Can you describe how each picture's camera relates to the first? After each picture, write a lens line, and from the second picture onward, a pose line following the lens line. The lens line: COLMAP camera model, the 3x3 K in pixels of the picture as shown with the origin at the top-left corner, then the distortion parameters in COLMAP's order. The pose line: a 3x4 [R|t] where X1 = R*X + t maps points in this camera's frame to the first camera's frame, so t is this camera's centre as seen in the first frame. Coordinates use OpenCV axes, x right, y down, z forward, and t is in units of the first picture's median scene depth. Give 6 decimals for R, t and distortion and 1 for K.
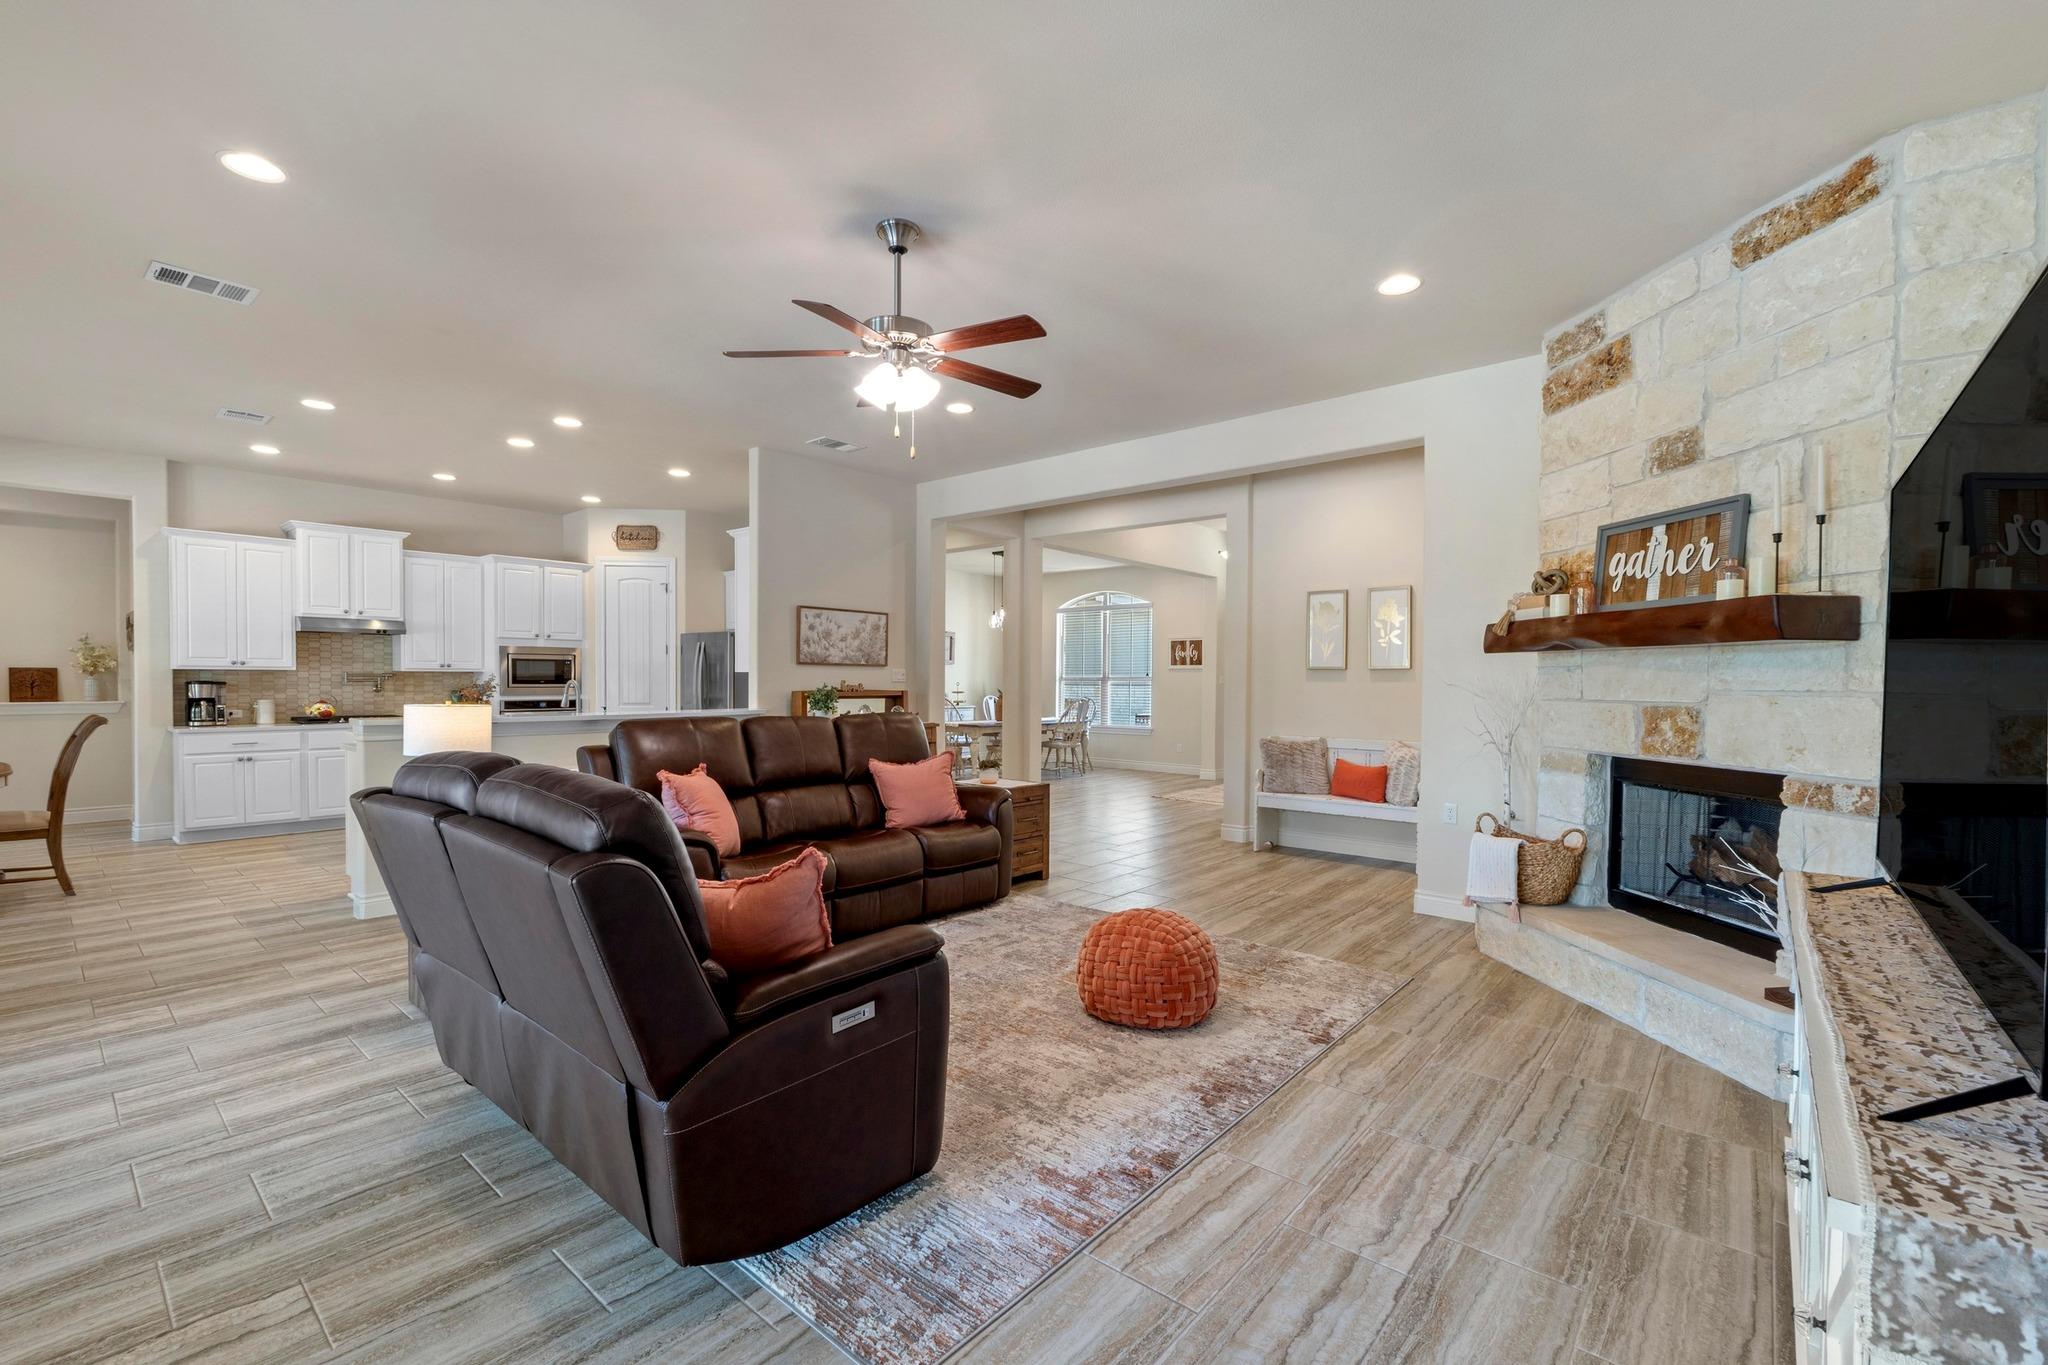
lens RADIAL K [[876.0, 0, 1021.4], [0, 876.0, 691.9], [0, 0, 1]] dist [-0.009364, -0.000261]
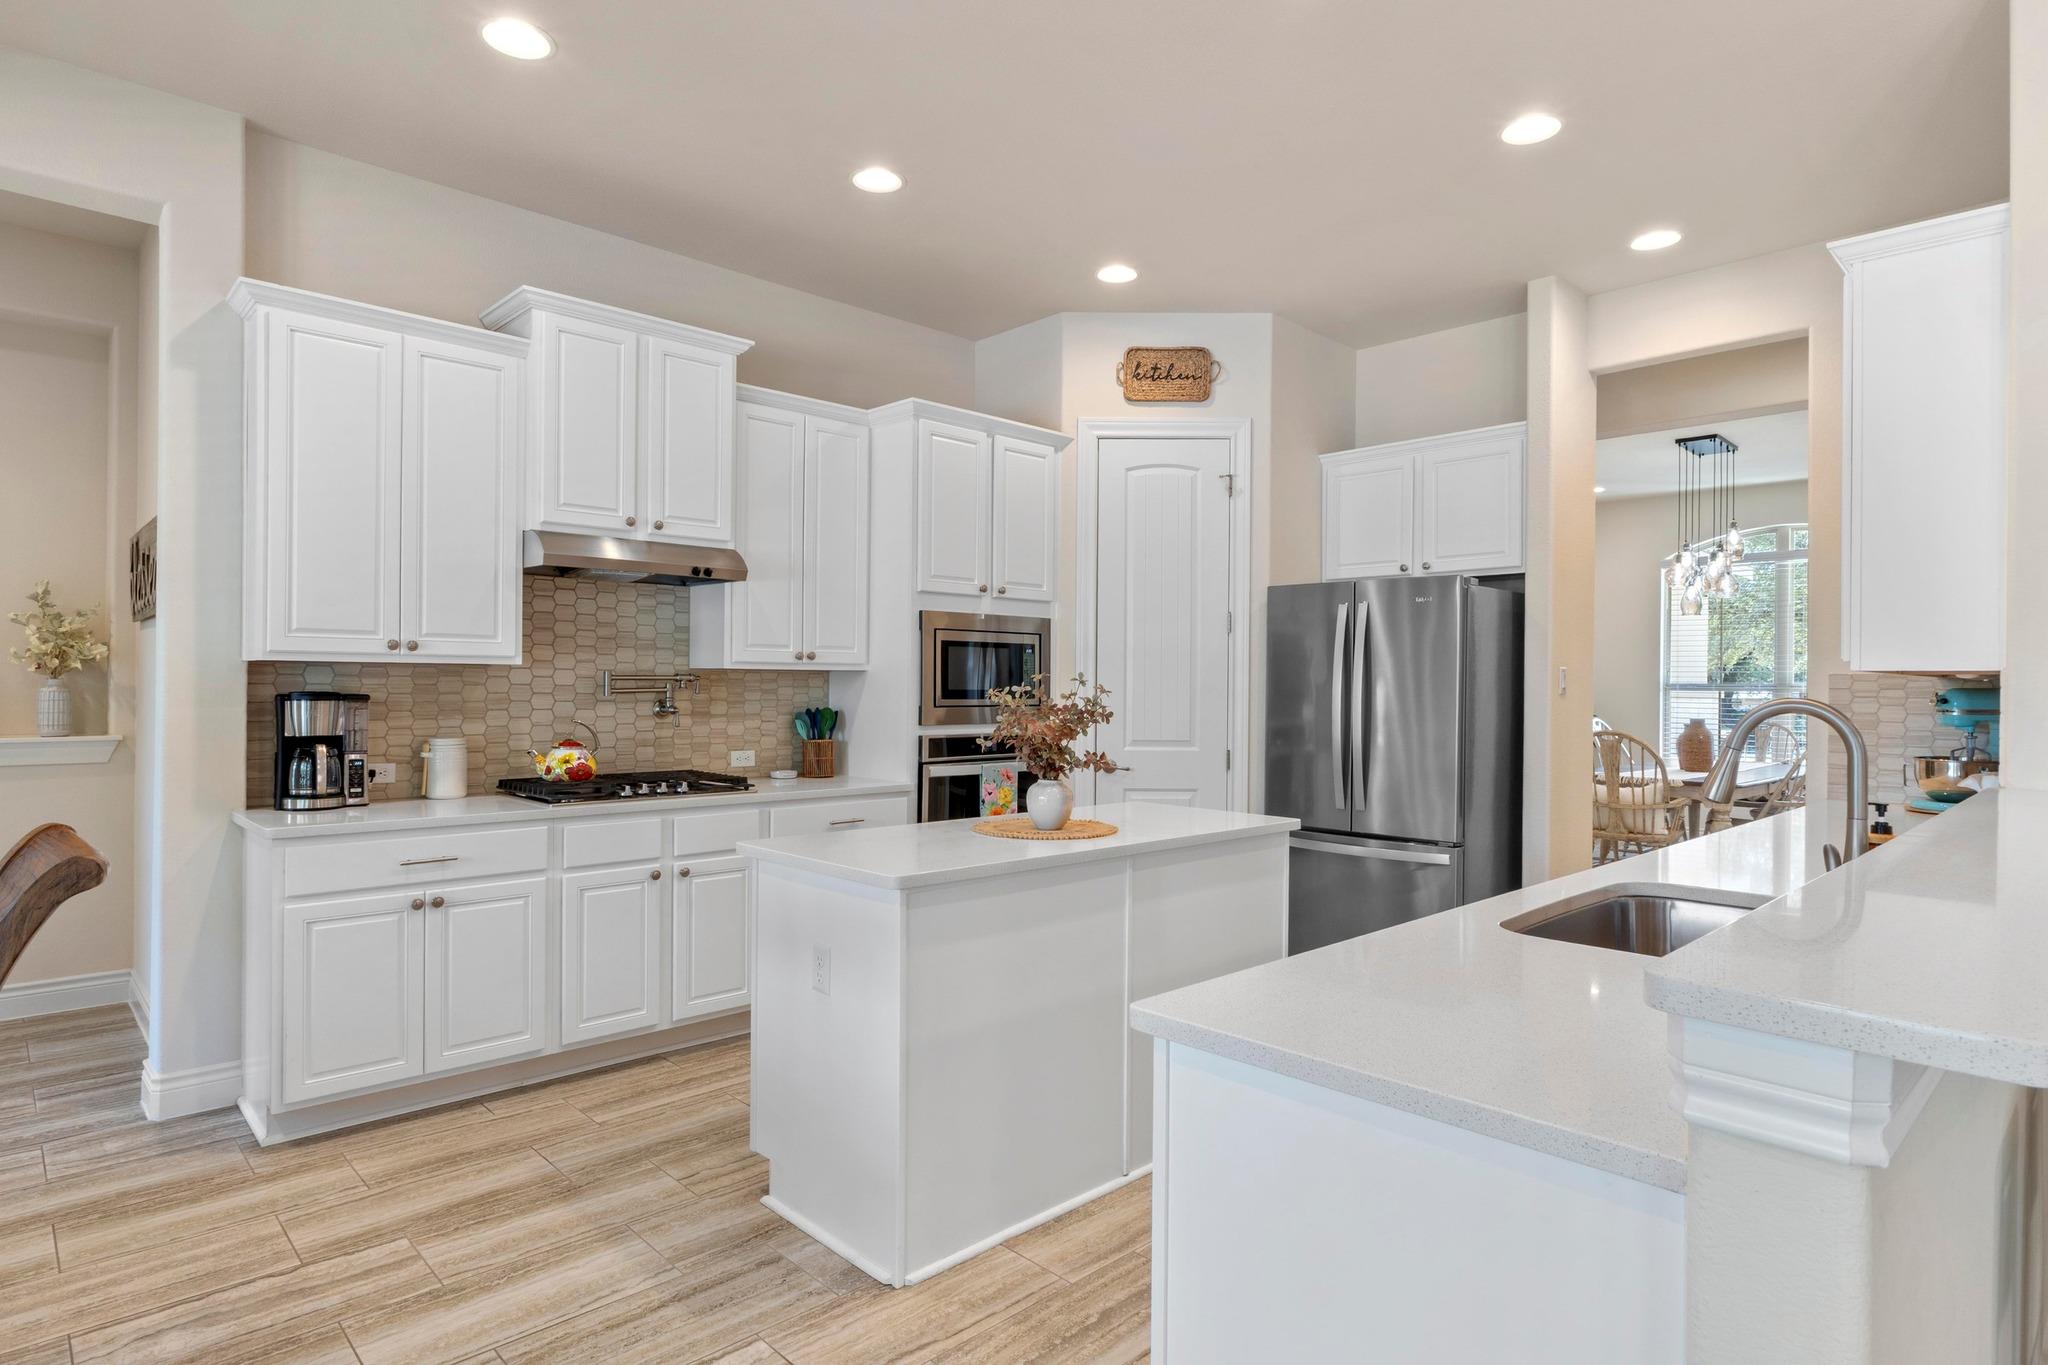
lens RADIAL K [[1099.4, 0, 1009.8], [0, 1099.4, 681.3], [0, 0, 1]] dist [-0.001416, -0.000767]
pose [[0.994272, 0.001831, -0.106861, -0.578062], [-0.003795, 0.999828, -0.018170, -0.009508], [0.106809, 0.018472, 0.994108, 0.541110]]
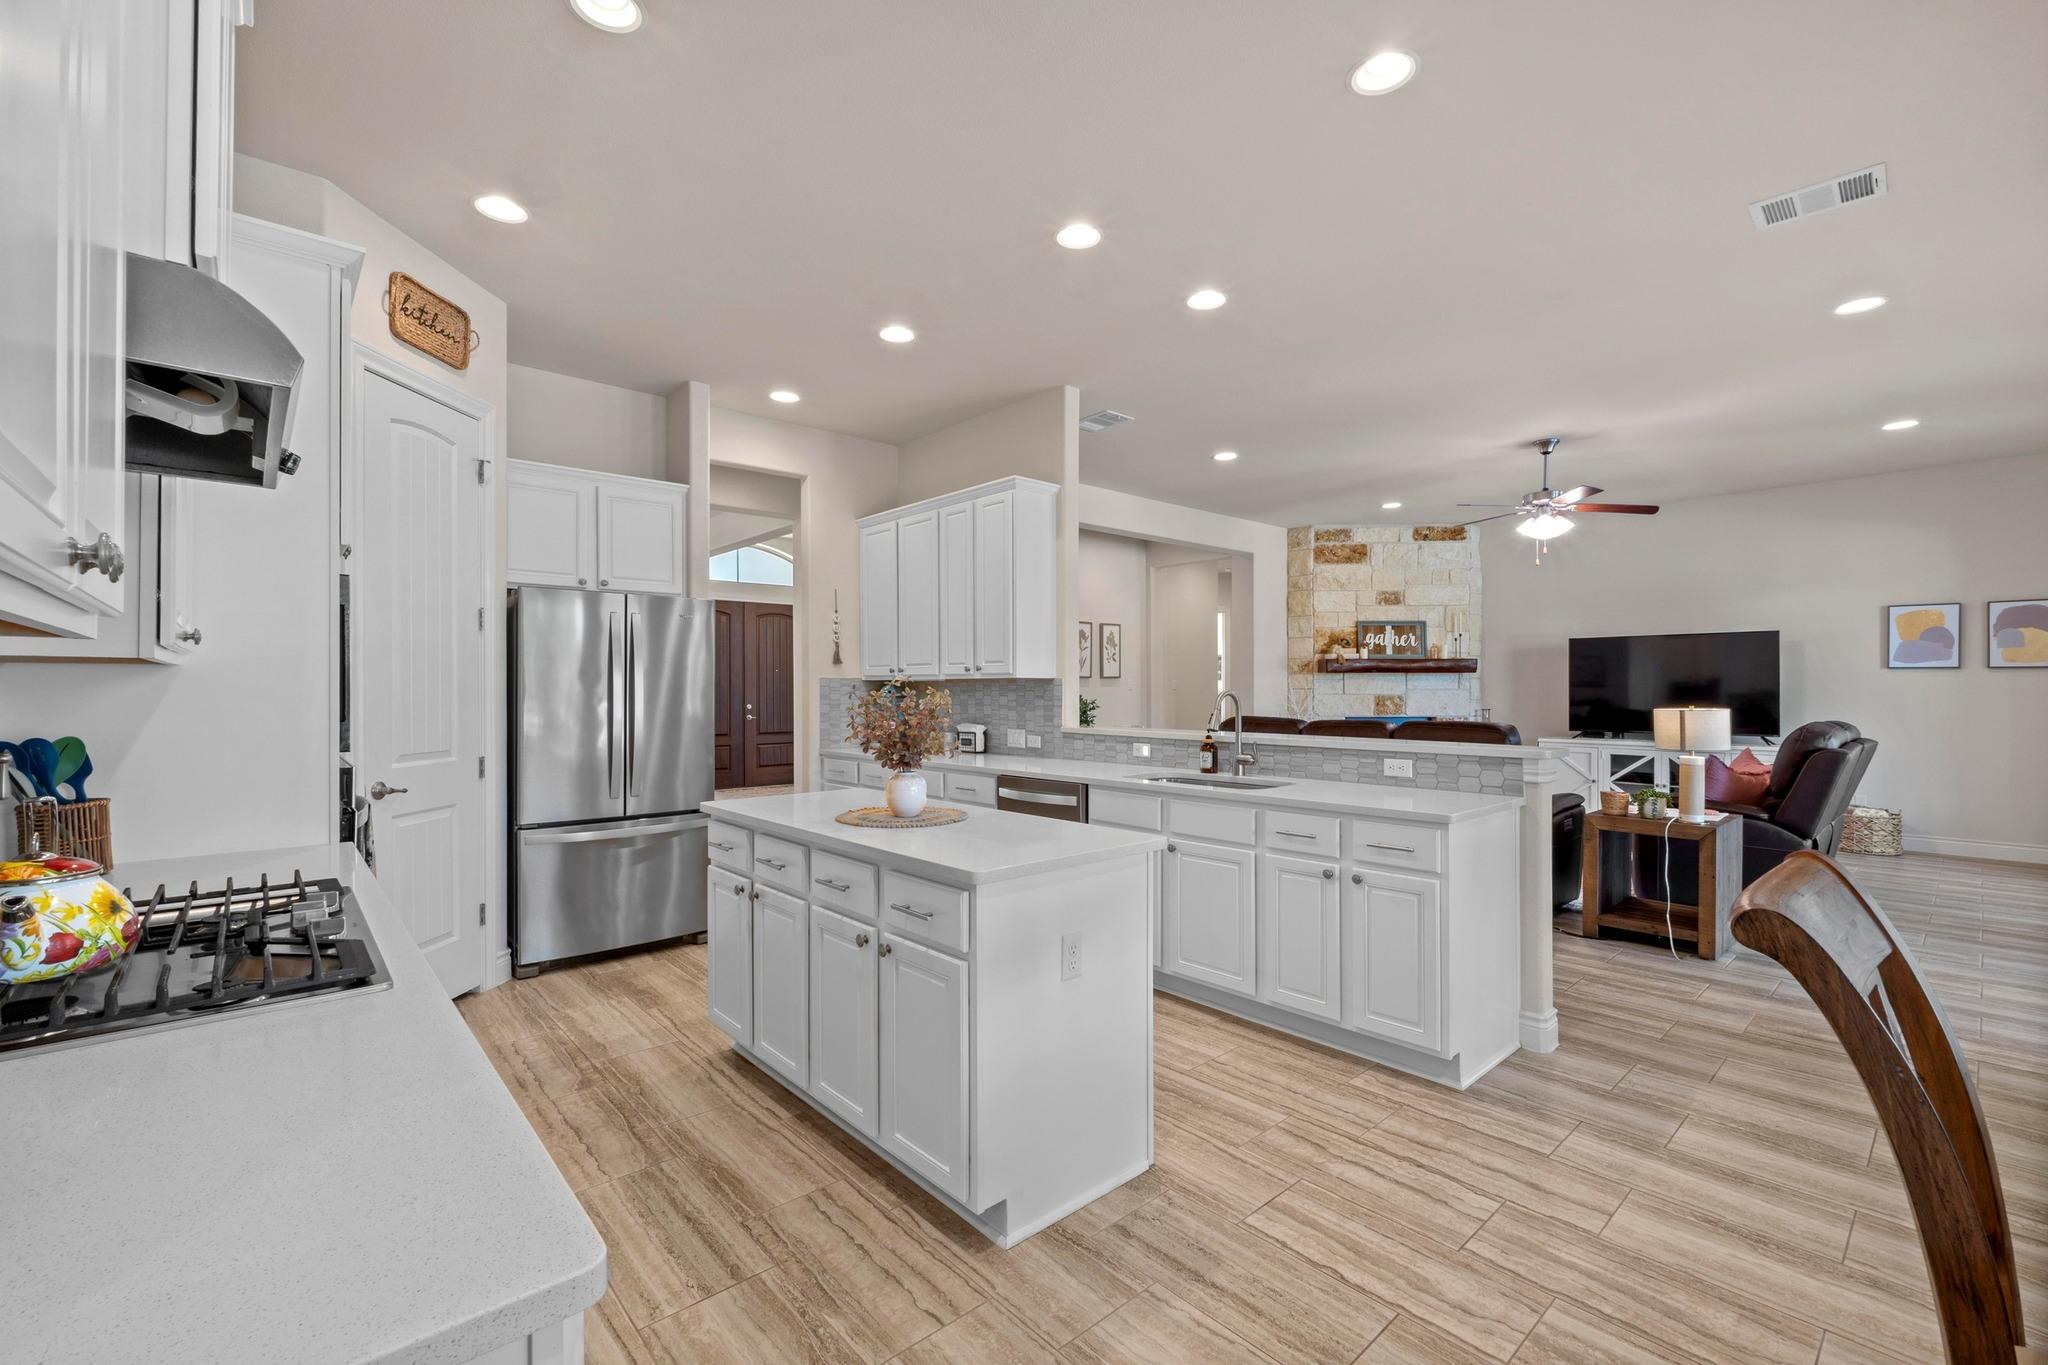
lens RADIAL K [[864.2, 0, 1024.0], [0, 864.2, 682.5], [0, 0, 1]] dist [-0.000325, 0.000106]
pose [[0.133765, -0.000555, 0.991013, -0.984751], [0.015370, 0.999881, -0.001515, -0.017718], [-0.990894, 0.015434, 0.133758, 0.873479]]
